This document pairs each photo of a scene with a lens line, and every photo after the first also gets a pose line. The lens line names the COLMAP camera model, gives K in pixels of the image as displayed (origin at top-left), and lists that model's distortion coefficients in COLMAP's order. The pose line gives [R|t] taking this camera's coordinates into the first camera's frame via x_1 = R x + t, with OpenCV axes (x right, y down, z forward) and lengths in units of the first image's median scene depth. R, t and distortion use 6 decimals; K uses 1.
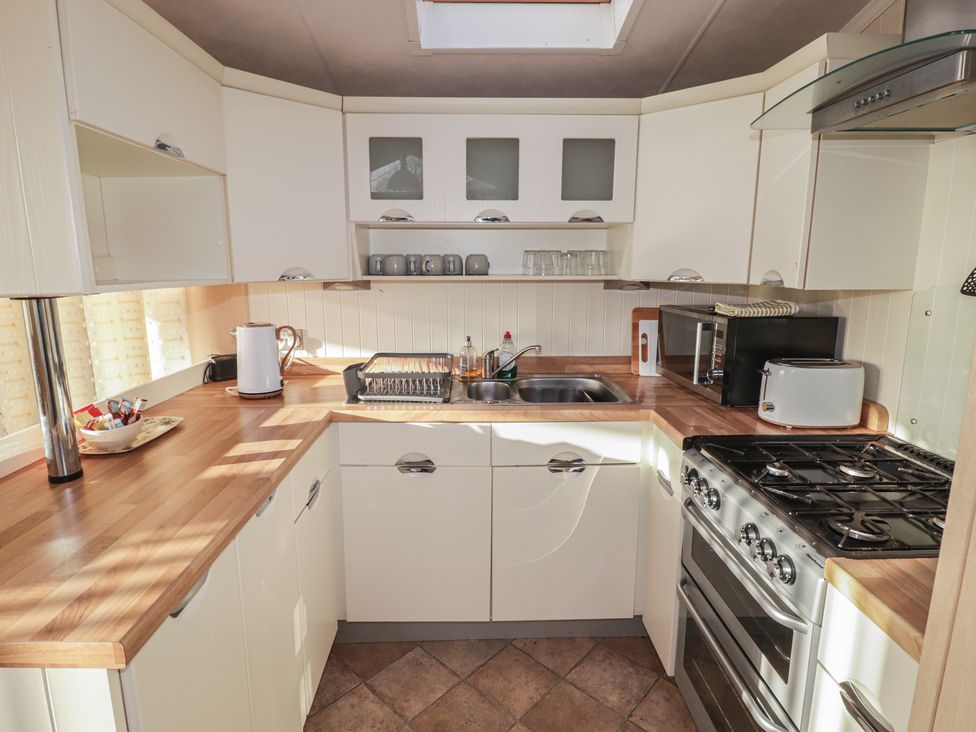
lens RADIAL K [[515.5, 0, 497.8], [0, 515.5, 347.5], [0, 0, 1]] dist [-0.000062, -0.003629]
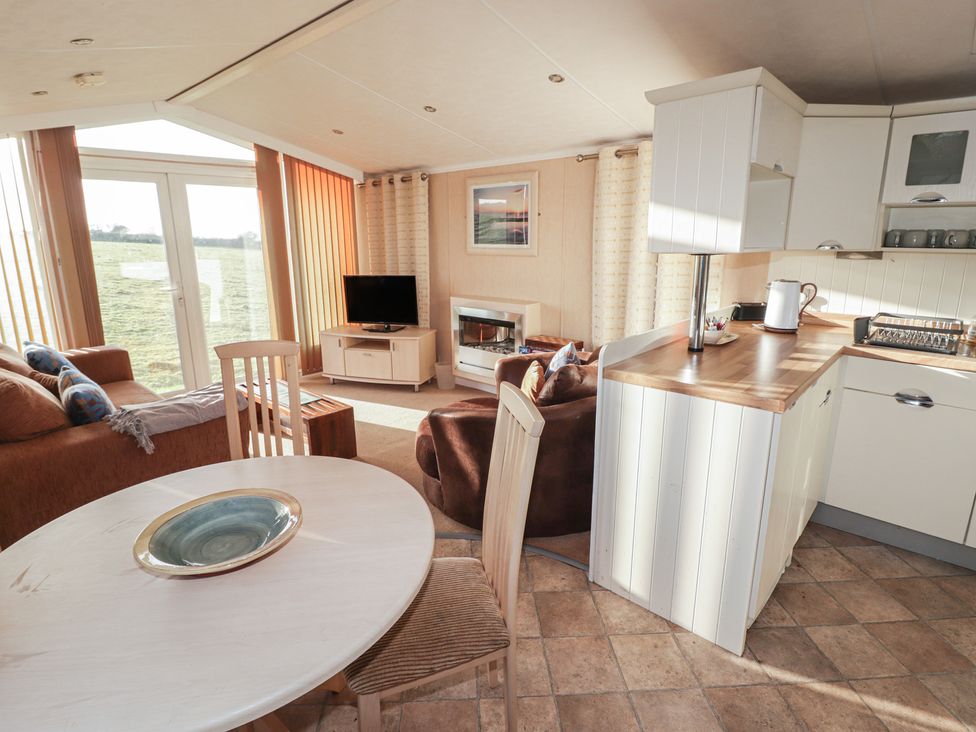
lens RADIAL K [[515.5, 0, 504.5], [0, 515.5, 351.5], [0, 0, 1]] dist [-0.000062, -0.003629]
pose [[0.723254, 0.148887, -0.674341, -0.045686], [-0.114010, 0.988826, 0.096042, 0.100641], [0.681106, 0.007419, 0.732147, -0.565446]]
